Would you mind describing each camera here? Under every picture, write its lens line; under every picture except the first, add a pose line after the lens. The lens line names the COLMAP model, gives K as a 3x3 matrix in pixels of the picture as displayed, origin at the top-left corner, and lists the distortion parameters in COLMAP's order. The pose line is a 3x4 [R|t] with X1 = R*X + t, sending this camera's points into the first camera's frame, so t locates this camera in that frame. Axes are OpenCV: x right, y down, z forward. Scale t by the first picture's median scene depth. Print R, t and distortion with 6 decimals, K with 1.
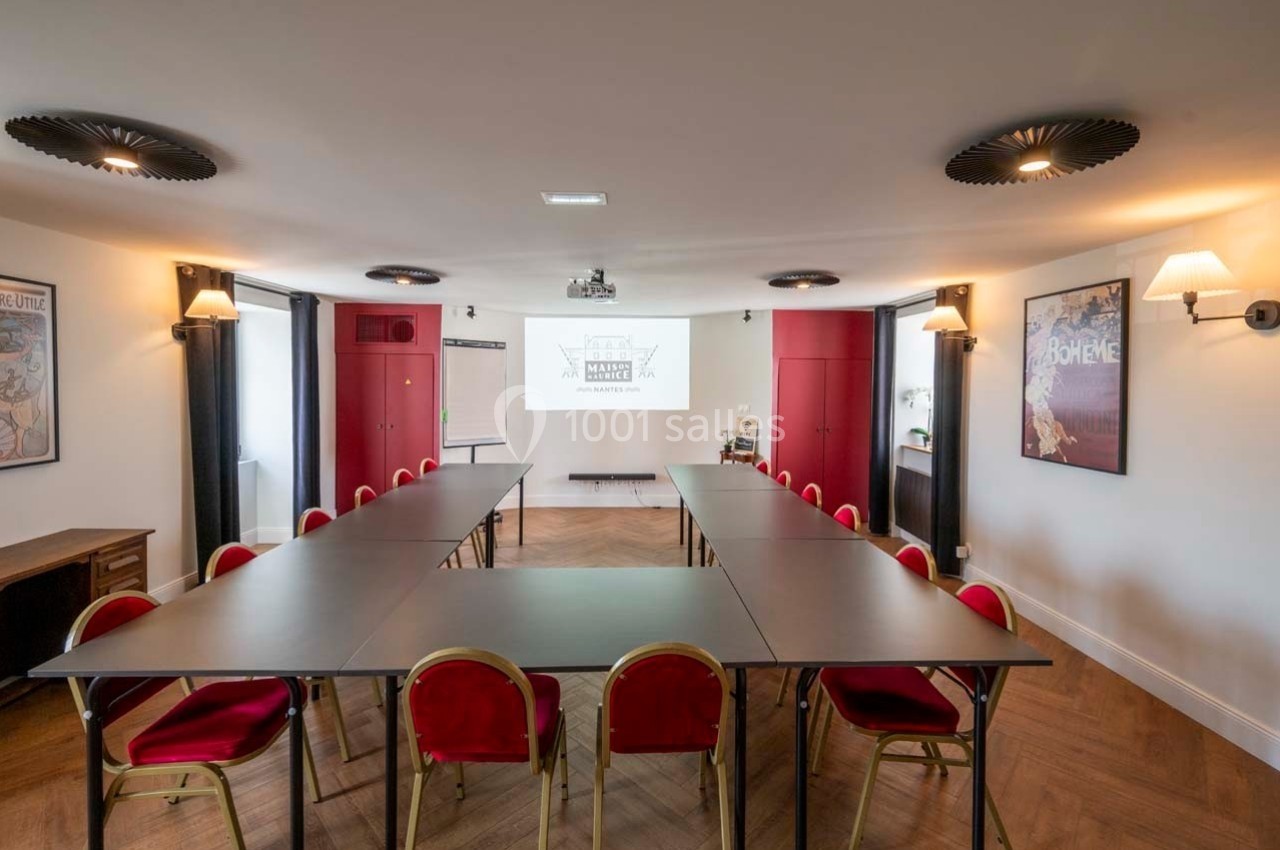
lens RADIAL K [[547.3, 0, 641.9], [0, 547.3, 392.5], [0, 0, 1]] dist [-0.000450, 0.000063]
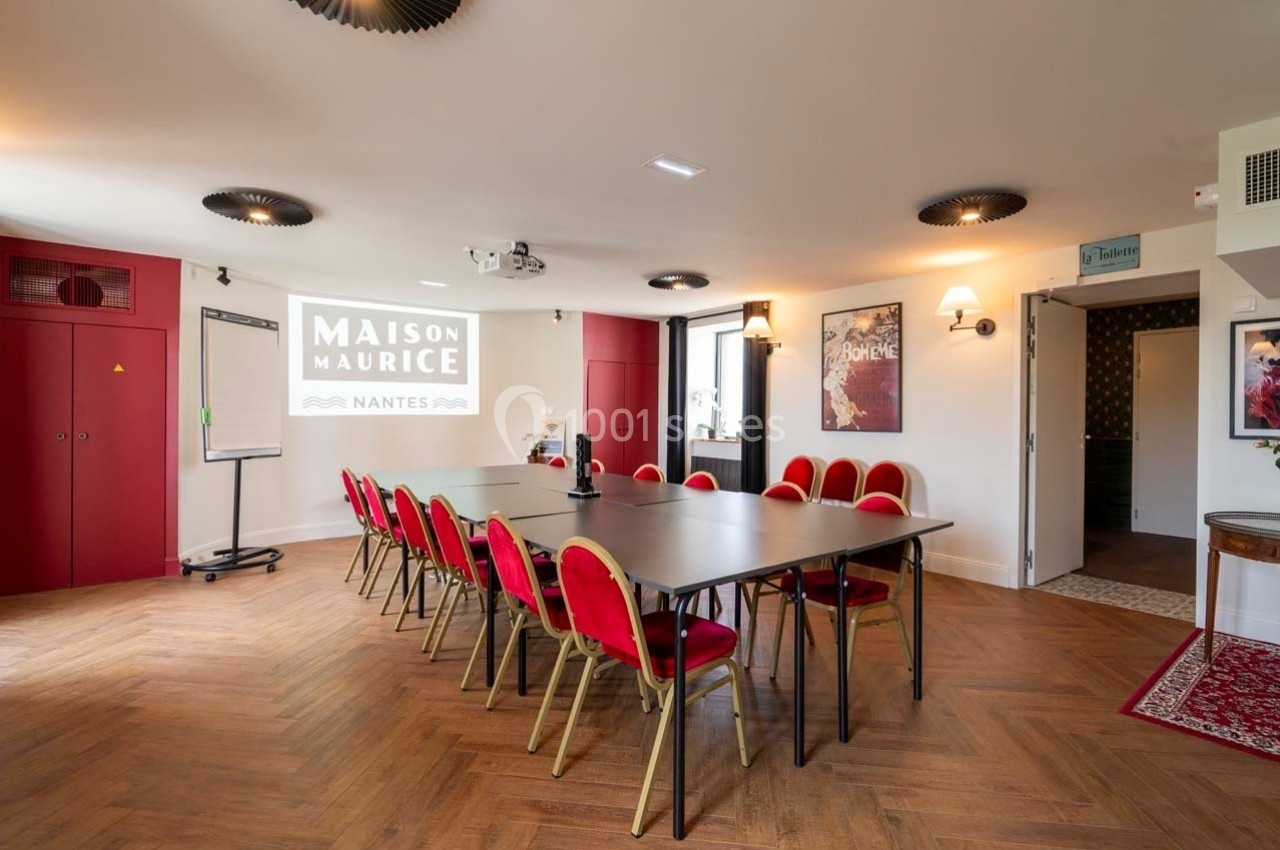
lens RADIAL K [[604.6, 0, 638.1], [0, 604.6, 418.2], [0, 0, 1]] dist [-0.010330, 0.000000]
pose [[0.809516, -0.009978, 0.587013, -0.556412], [0.015712, 0.999866, -0.004672, 0.087966], [-0.586888, 0.013005, 0.809564, 0.062014]]
